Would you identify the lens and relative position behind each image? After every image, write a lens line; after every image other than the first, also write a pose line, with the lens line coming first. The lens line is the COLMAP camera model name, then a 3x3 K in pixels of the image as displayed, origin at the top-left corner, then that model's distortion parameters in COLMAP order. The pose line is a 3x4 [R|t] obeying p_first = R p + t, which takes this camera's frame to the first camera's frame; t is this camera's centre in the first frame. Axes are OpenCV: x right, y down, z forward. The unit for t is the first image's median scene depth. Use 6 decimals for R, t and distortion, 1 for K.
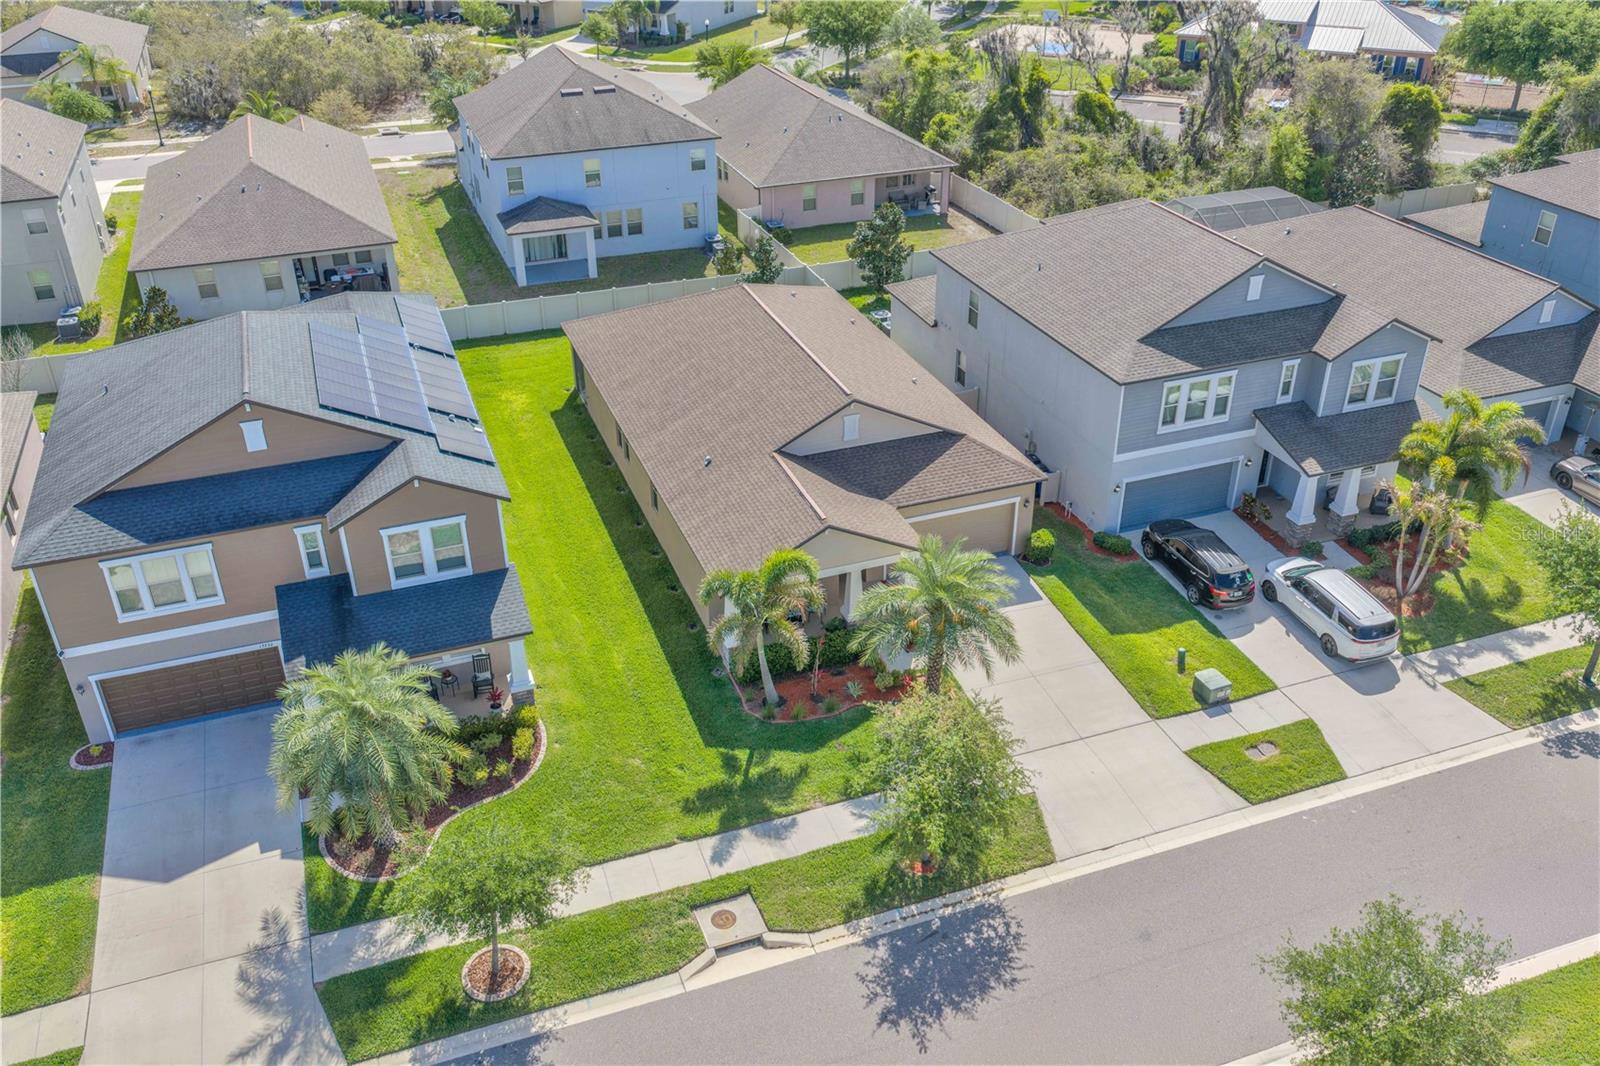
lens RADIAL K [[1315.8, 0, 800.0], [0, 1315.8, 533.0], [0, 0, 1]] dist [0.014202, -0.017799]
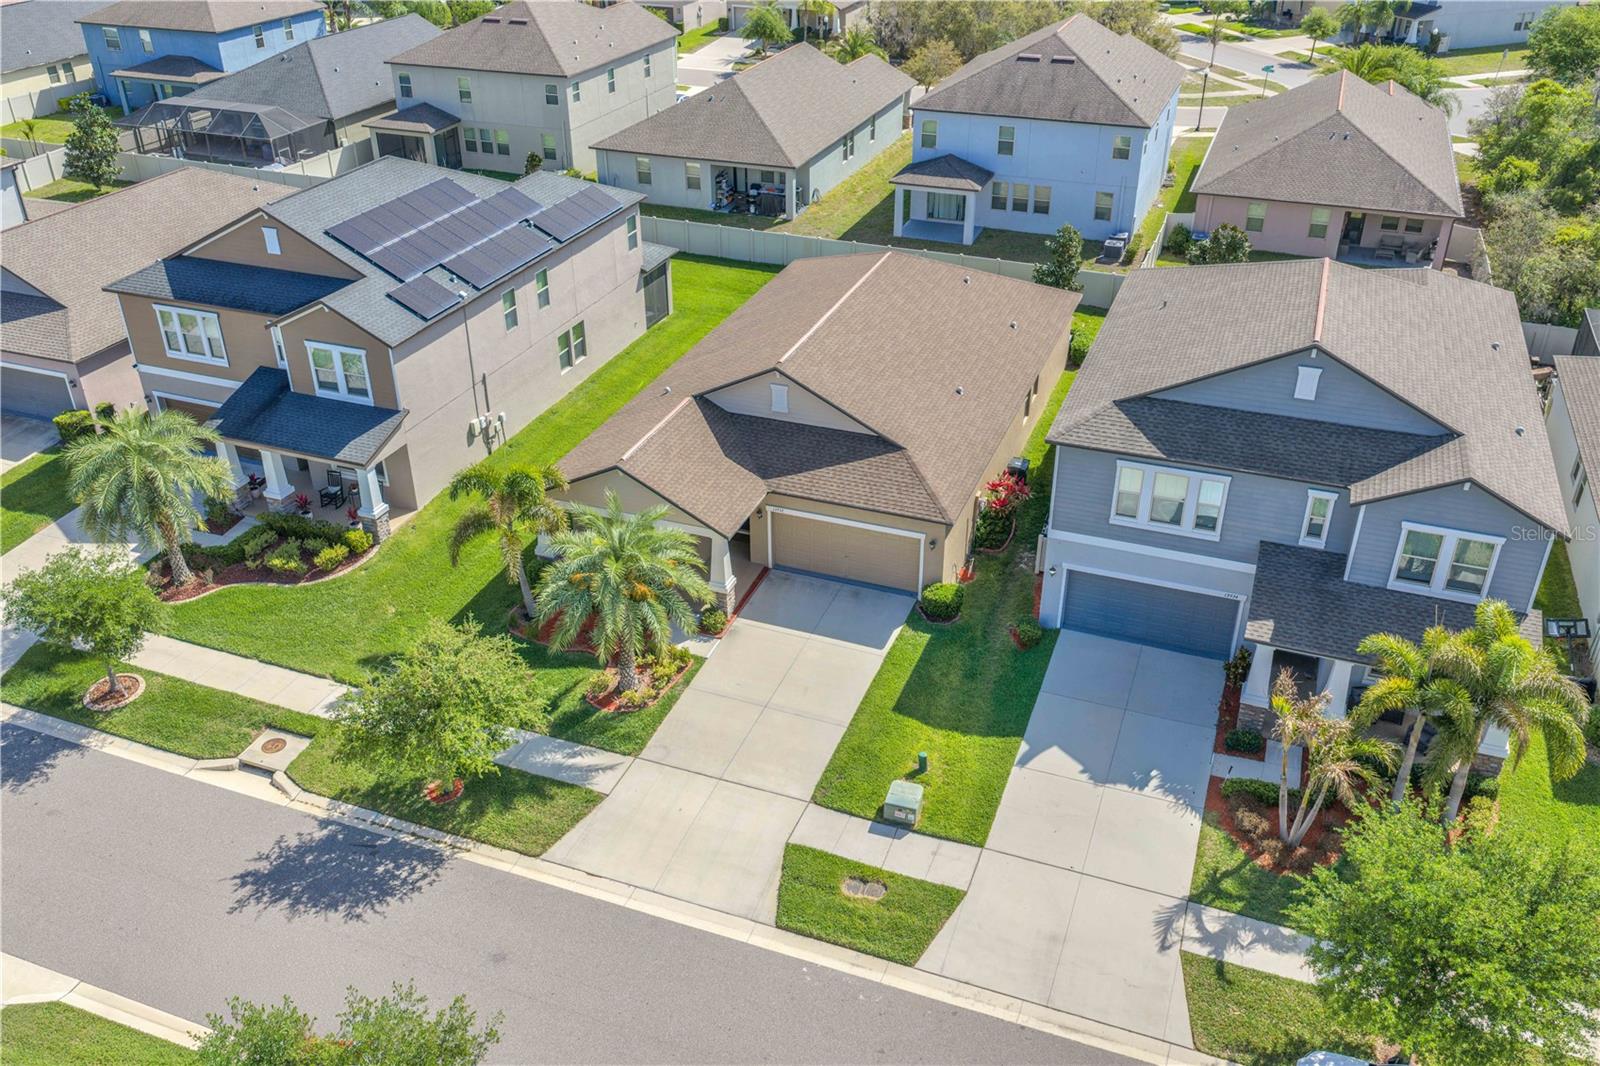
lens RADIAL K [[1315.8, 0, 800.0], [0, 1315.8, 533.0], [0, 0, 1]] dist [0.014202, -0.017799]
pose [[0.753698, 0.336420, -0.564590, 0.641713], [-0.335034, 0.935726, 0.110315, -0.104200], [0.565413, 0.106013, 0.817967, 0.269749]]
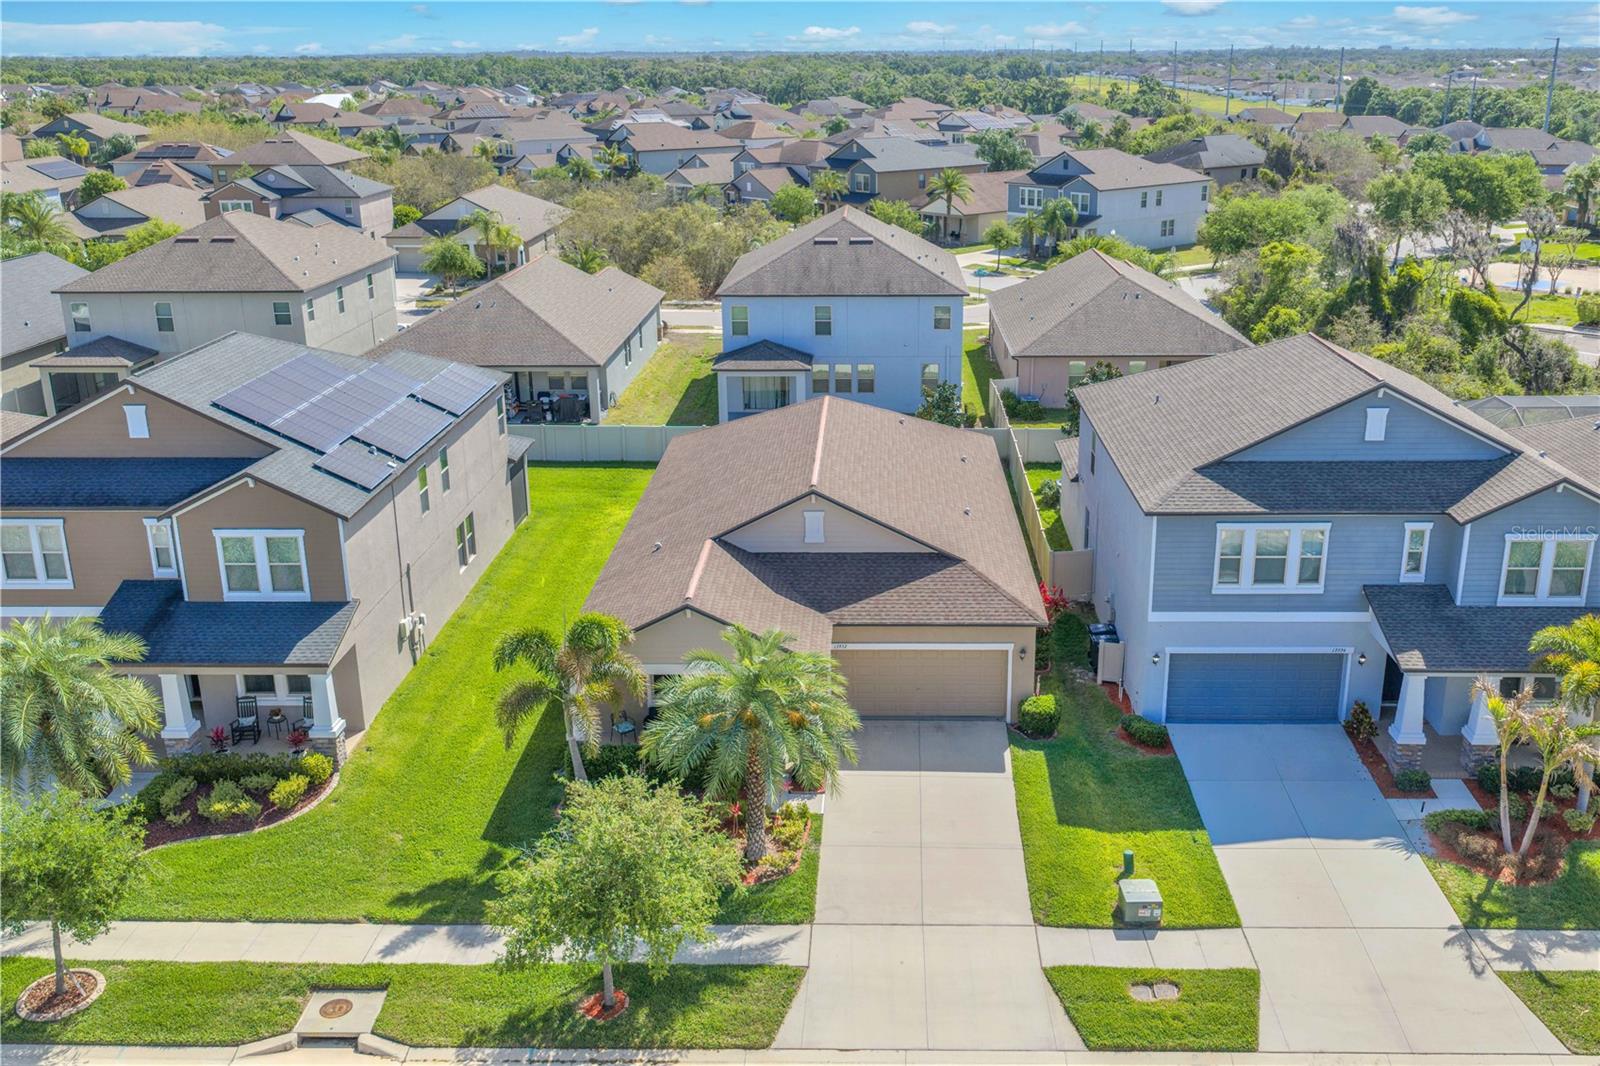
lens RADIAL K [[1472.6, 0, 859.7], [0, 1472.6, 536.1], [0, 0, 1]] dist [0.019149, -0.027426]
pose [[0.933955, 0.114733, -0.338474, 0.403543], [-0.183815, 0.966411, -0.179617, 0.092386], [0.306497, 0.229970, 0.923674, 0.155752]]
